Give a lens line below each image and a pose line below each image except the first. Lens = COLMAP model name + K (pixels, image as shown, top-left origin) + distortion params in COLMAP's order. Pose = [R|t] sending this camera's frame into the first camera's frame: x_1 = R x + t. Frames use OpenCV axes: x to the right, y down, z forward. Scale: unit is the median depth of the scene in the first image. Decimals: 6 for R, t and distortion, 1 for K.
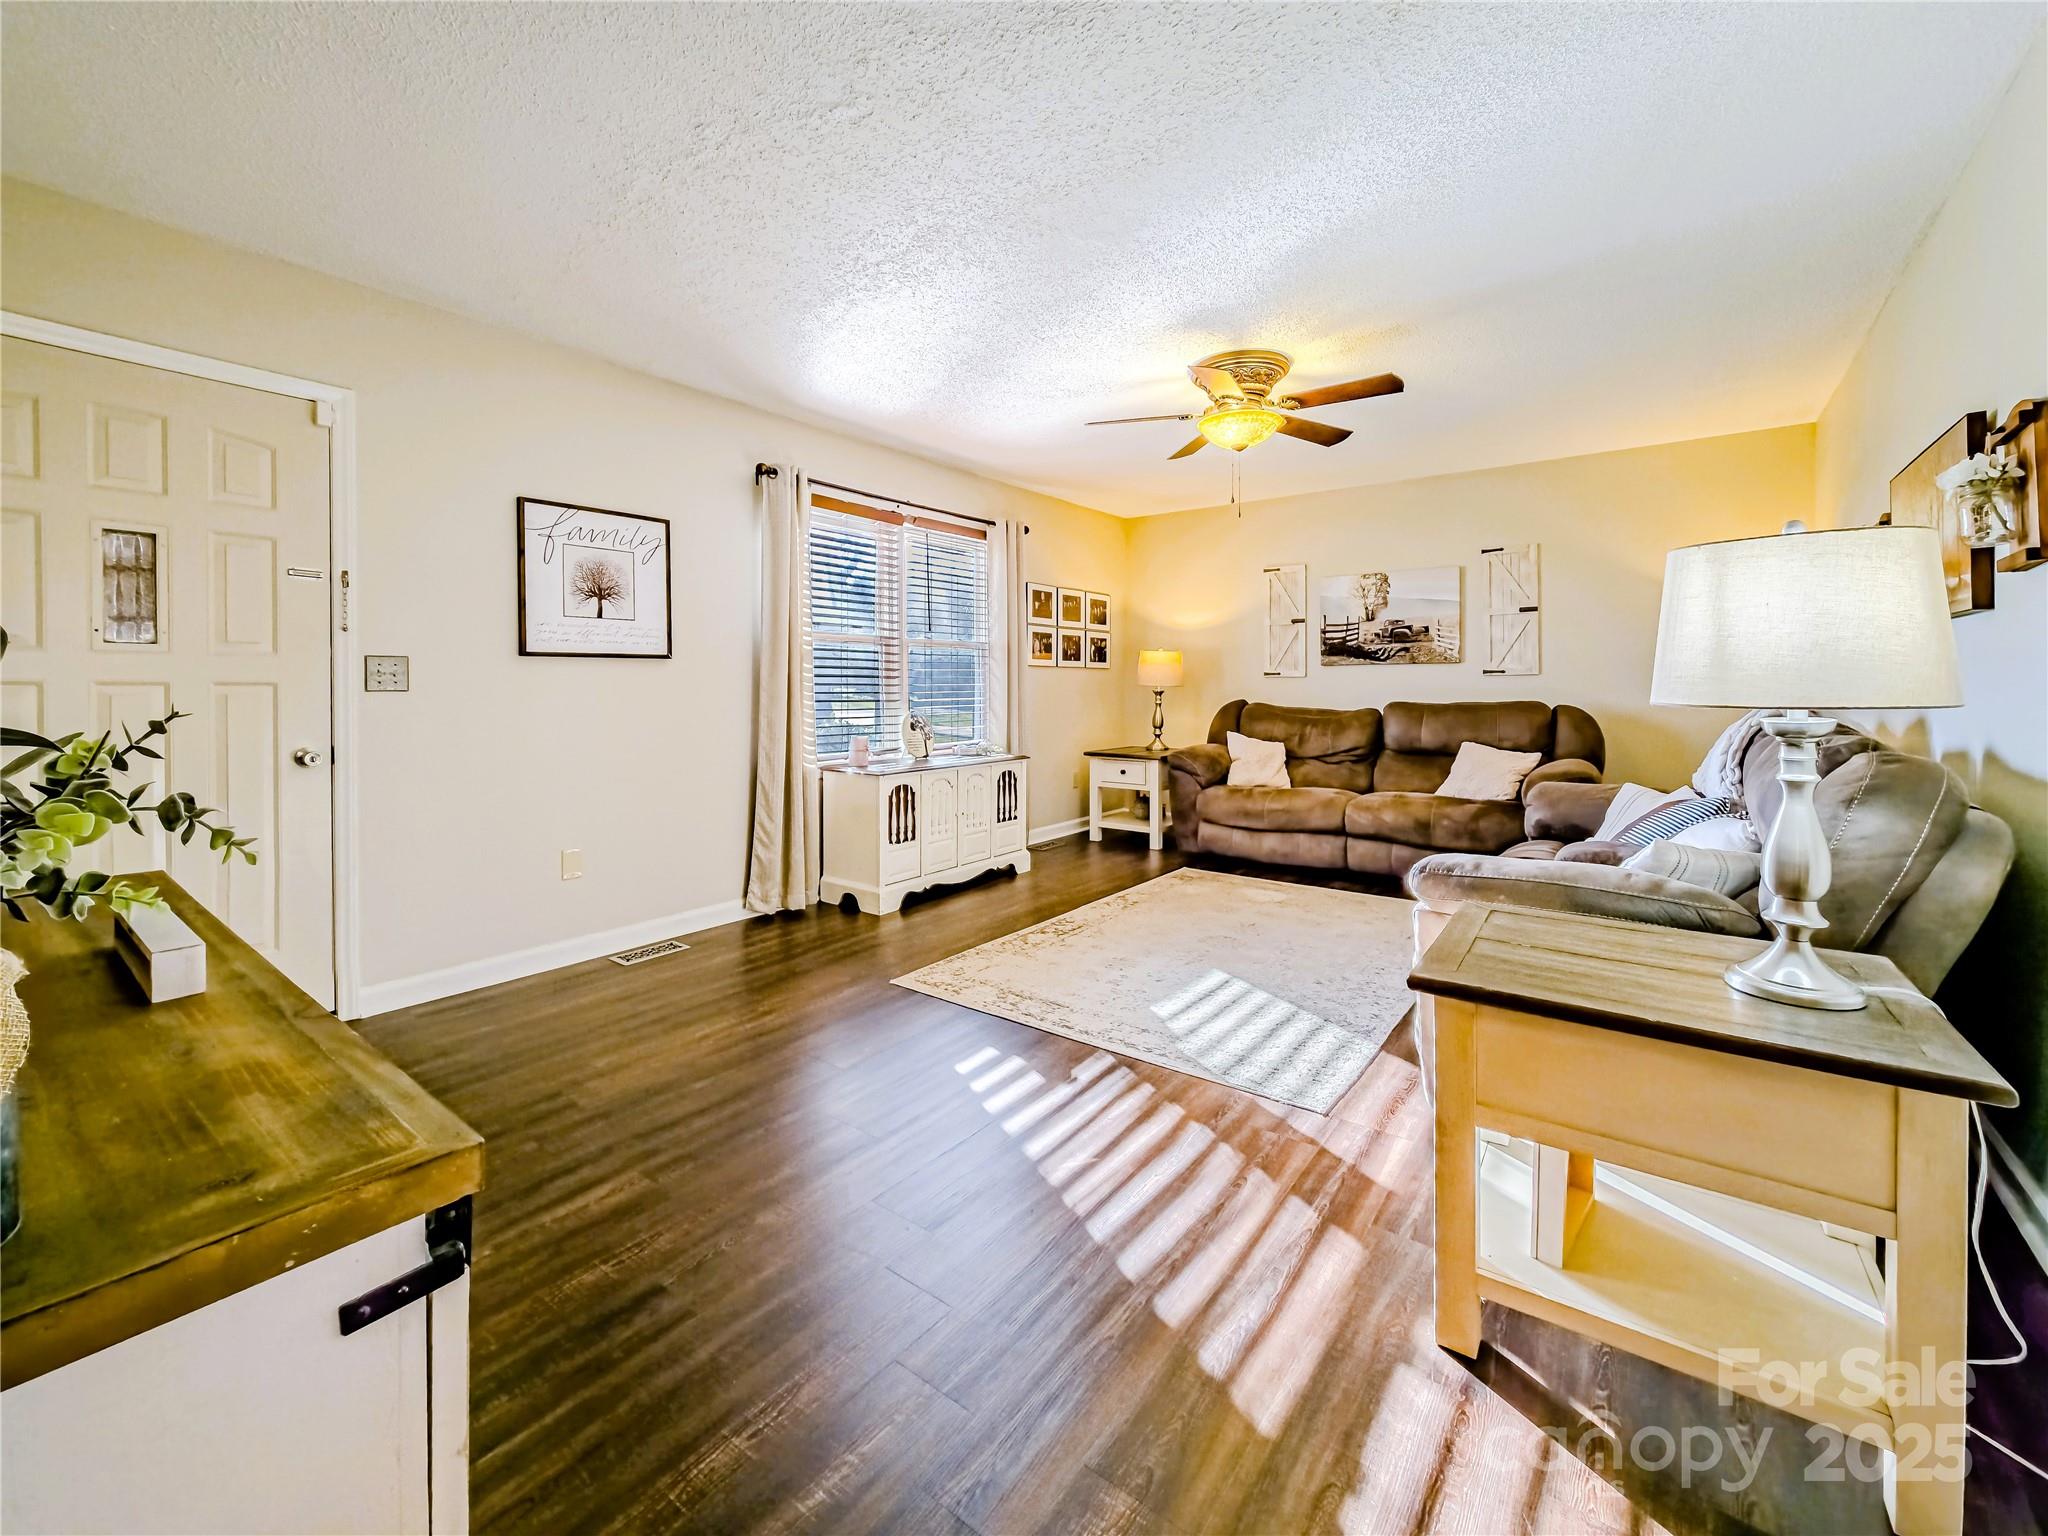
lens RADIAL K [[853.0, 0, 1012.3], [0, 853.0, 690.5], [0, 0, 1]] dist [0.001581, -0.000218]
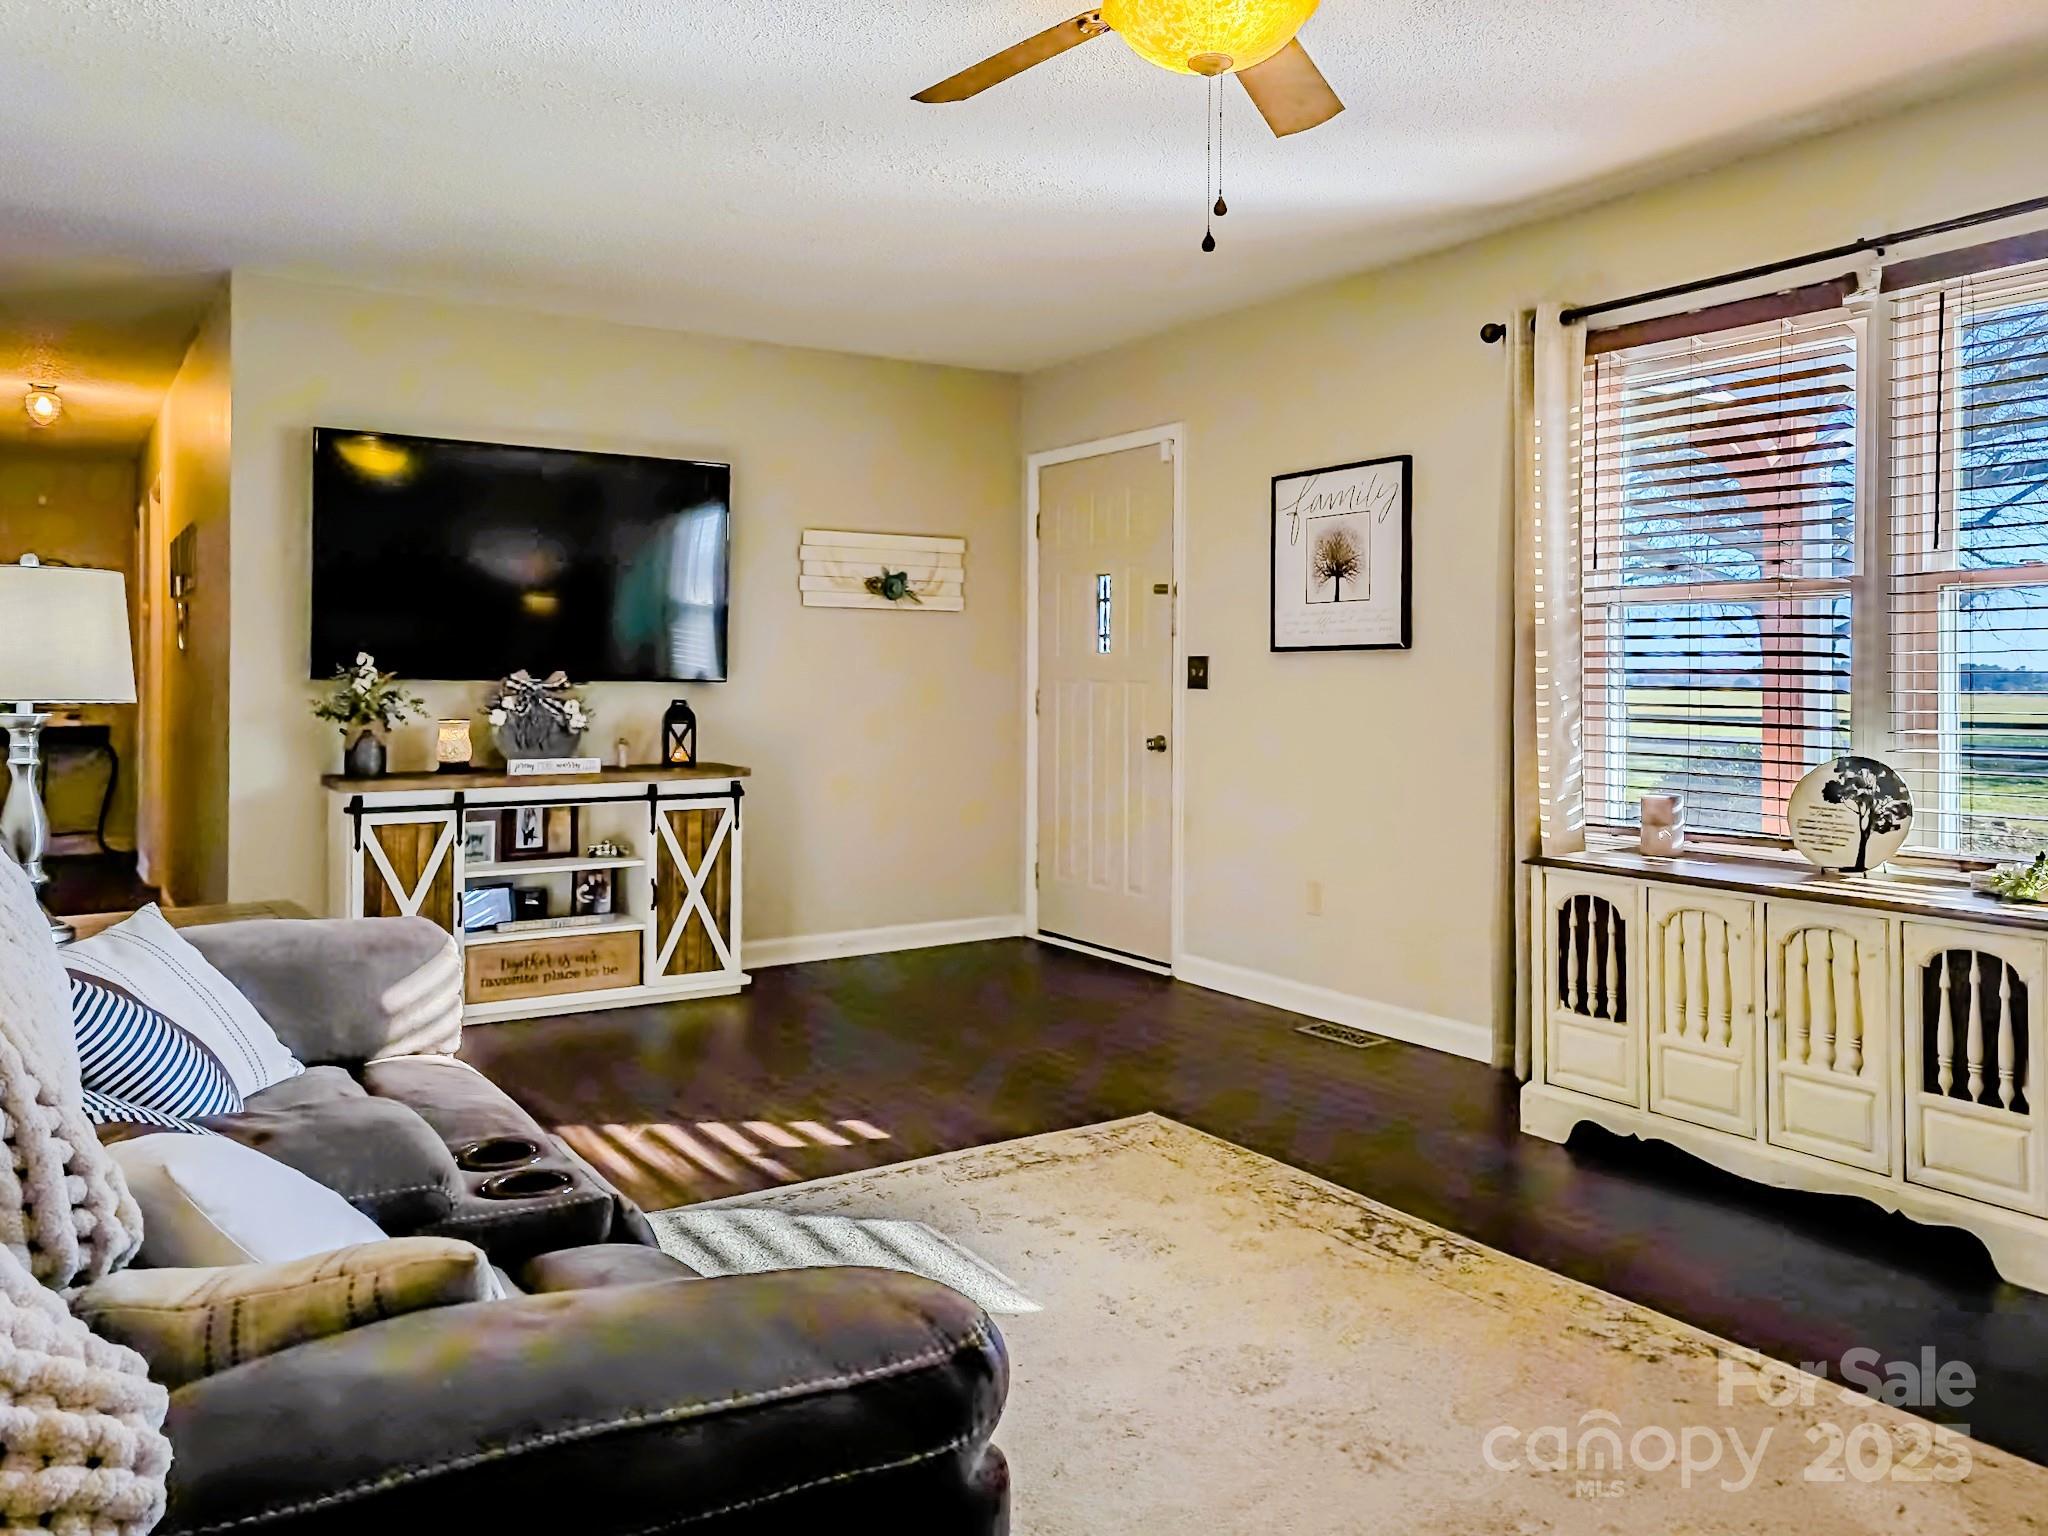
lens RADIAL K [[1482.0, 0, 964.0], [0, 1482.0, 670.6], [0, 0, 1]] dist [0.014869, -0.007738]
pose [[-0.352193, 0.003184, -0.935922, 0.916165], [-0.002601, 0.999987, 0.004380, -0.023903], [0.935924, 0.003977, -0.352180, 1.120747]]
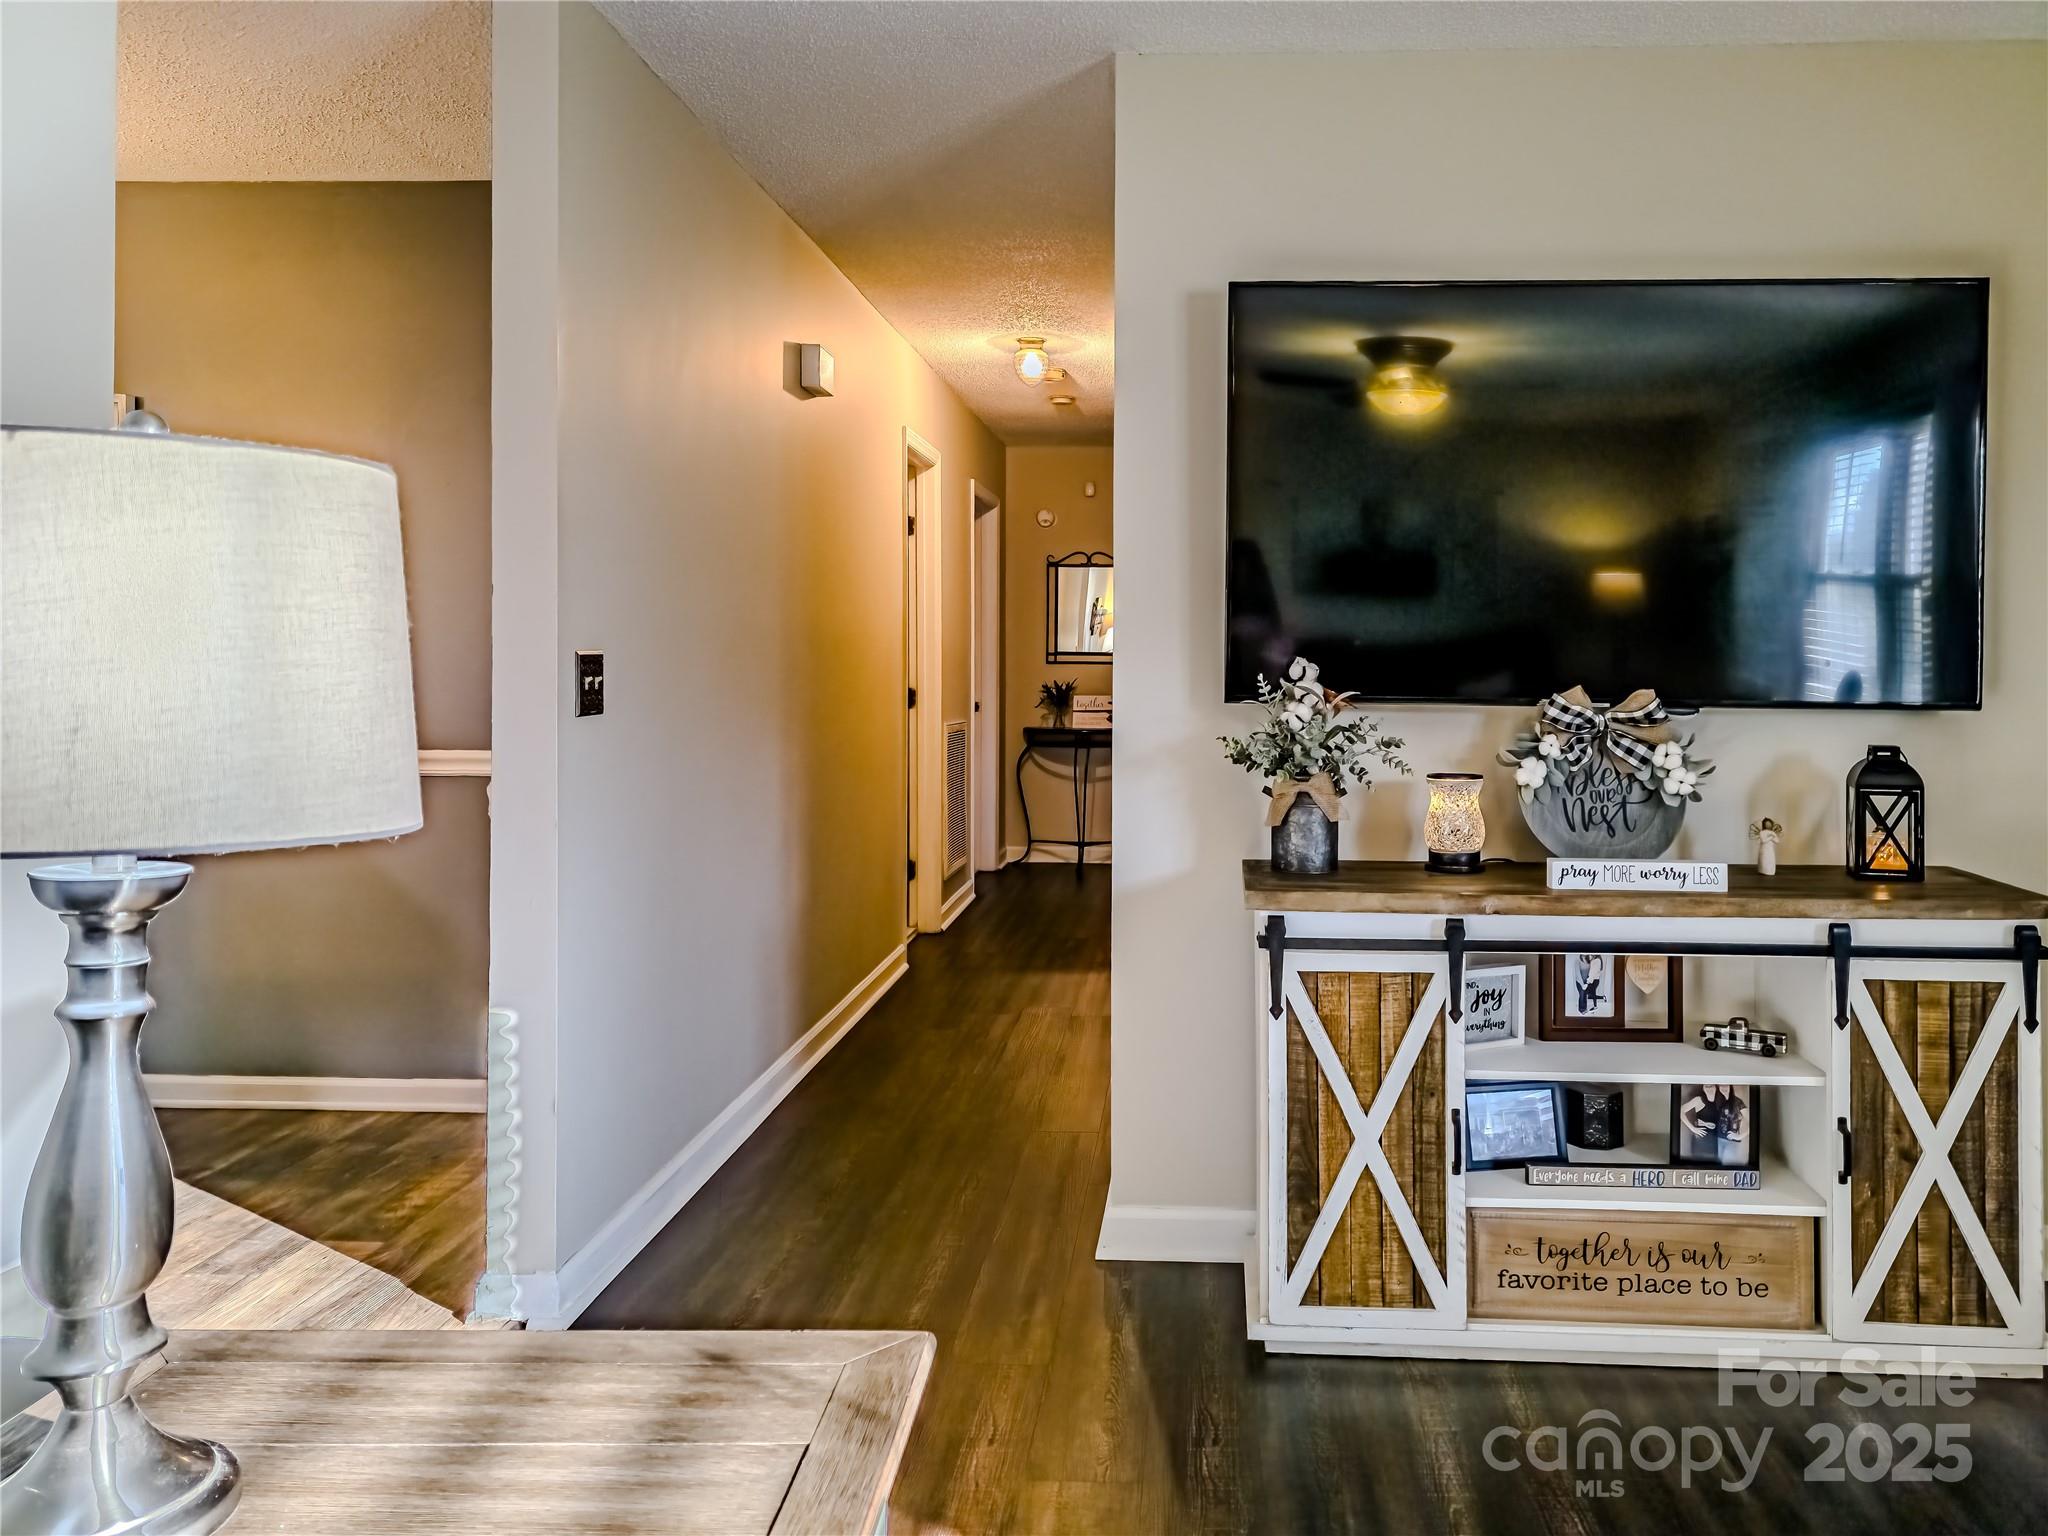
lens RADIAL K [[1442.5, 0, 1145.9], [0, 1442.5, 635.1], [0, 0, 1]] dist [0.002322, 0.001061]
pose [[-0.818456, -0.004663, -0.574551, 0.325134], [0.001204, 0.999951, -0.009832, -0.038135], [0.574568, -0.008739, -0.818410, 0.693488]]
